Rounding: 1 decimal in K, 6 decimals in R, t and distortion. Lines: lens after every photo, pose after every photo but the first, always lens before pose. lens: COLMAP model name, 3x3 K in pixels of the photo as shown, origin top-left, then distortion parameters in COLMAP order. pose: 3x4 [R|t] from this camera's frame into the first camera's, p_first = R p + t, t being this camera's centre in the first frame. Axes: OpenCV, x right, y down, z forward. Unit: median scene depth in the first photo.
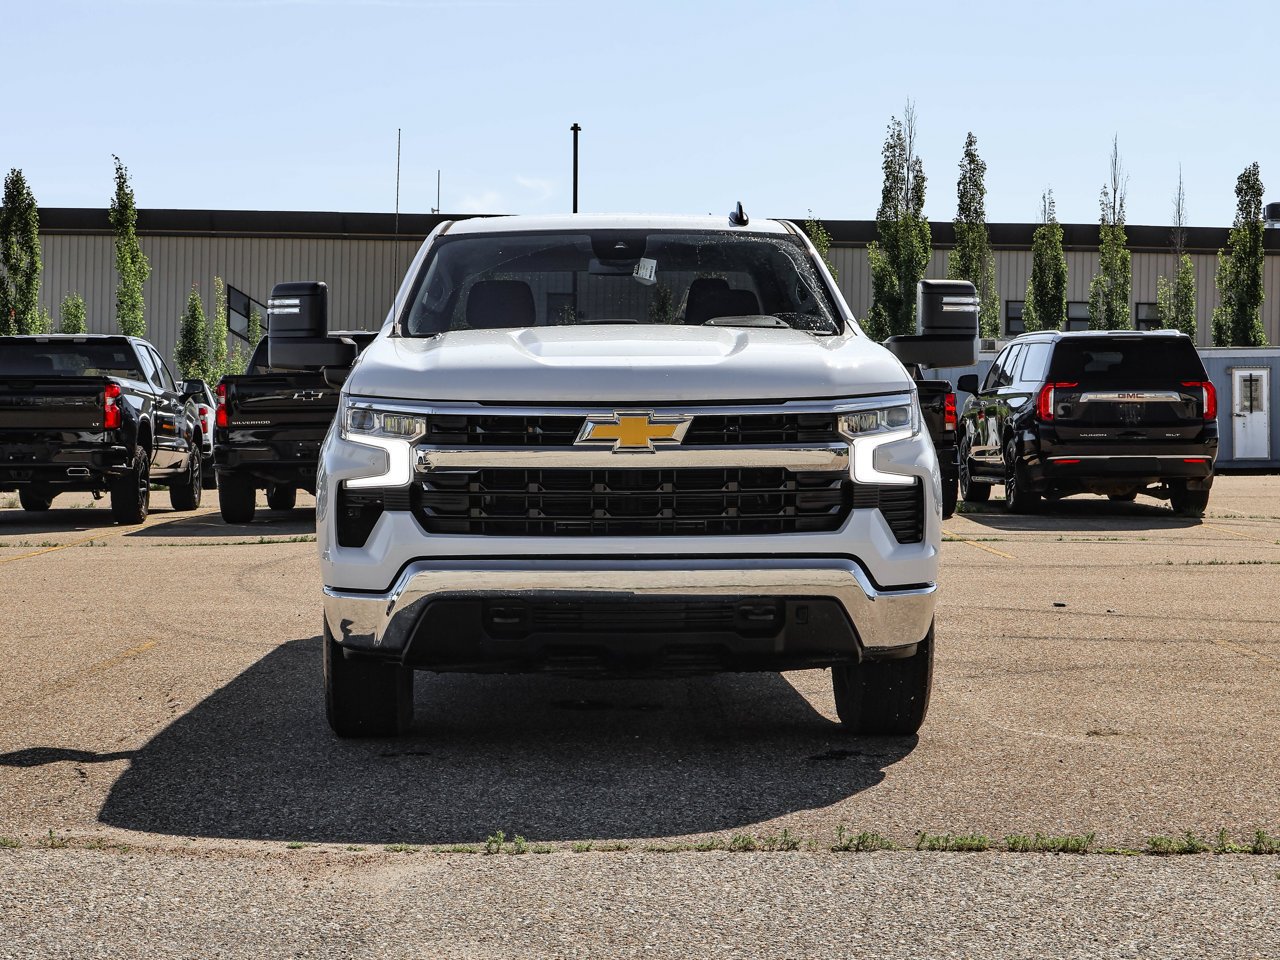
lens RADIAL K [[2362.5, 0, 622.3], [0, 2362.5, 480.7], [0, 0, 1]] dist [0.015670, -0.109342]
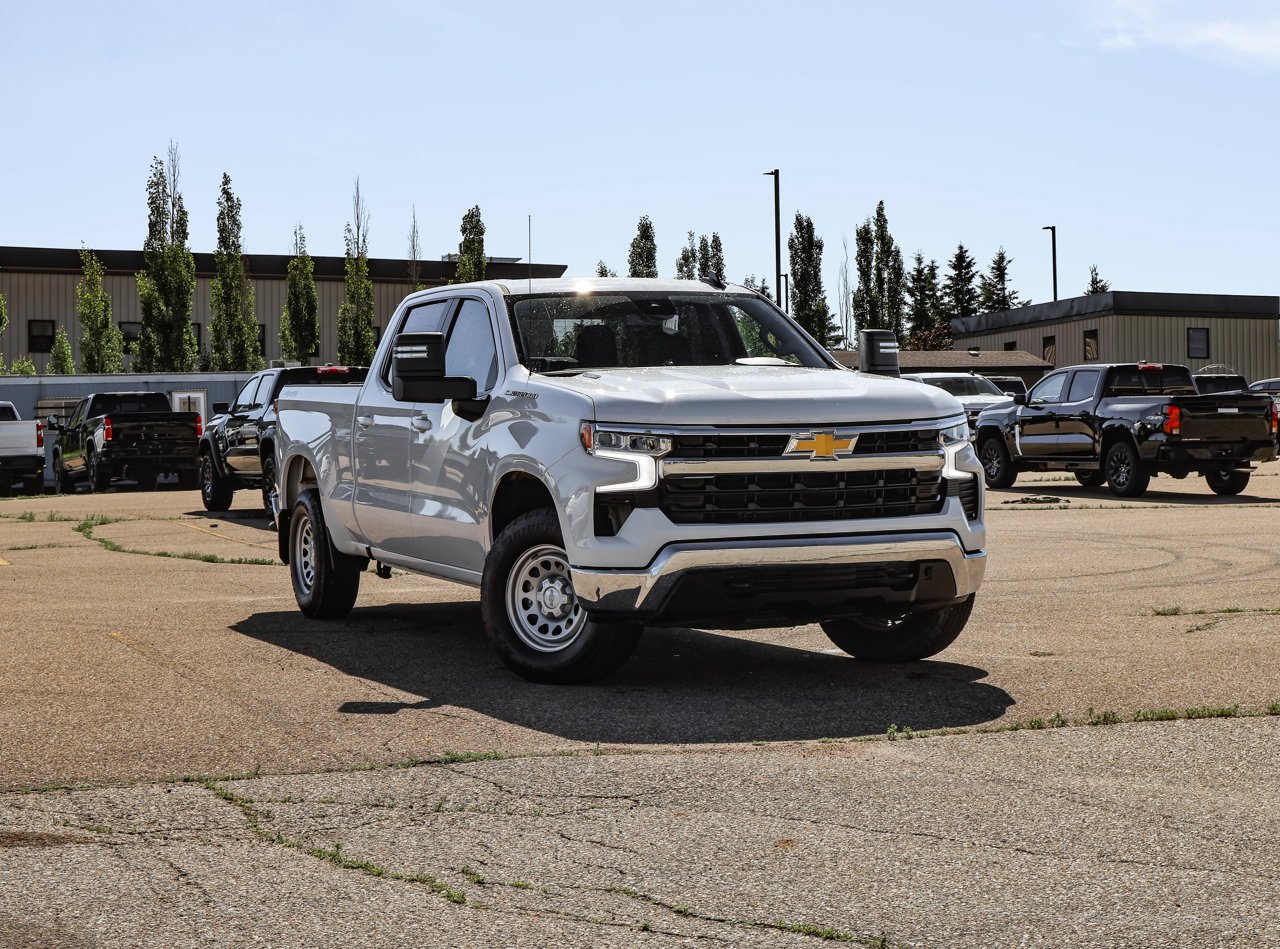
lens RADIAL K [[2122.7, 0, 640.0], [0, 2122.7, 474.5], [0, 0, 1]] dist [0.077271, 0.069604]
pose [[0.940521, -0.024468, 0.338853, -0.411997], [0.026328, 0.999653, -0.000894, -0.004156], [-0.338713, 0.009762, 0.940839, -0.107084]]
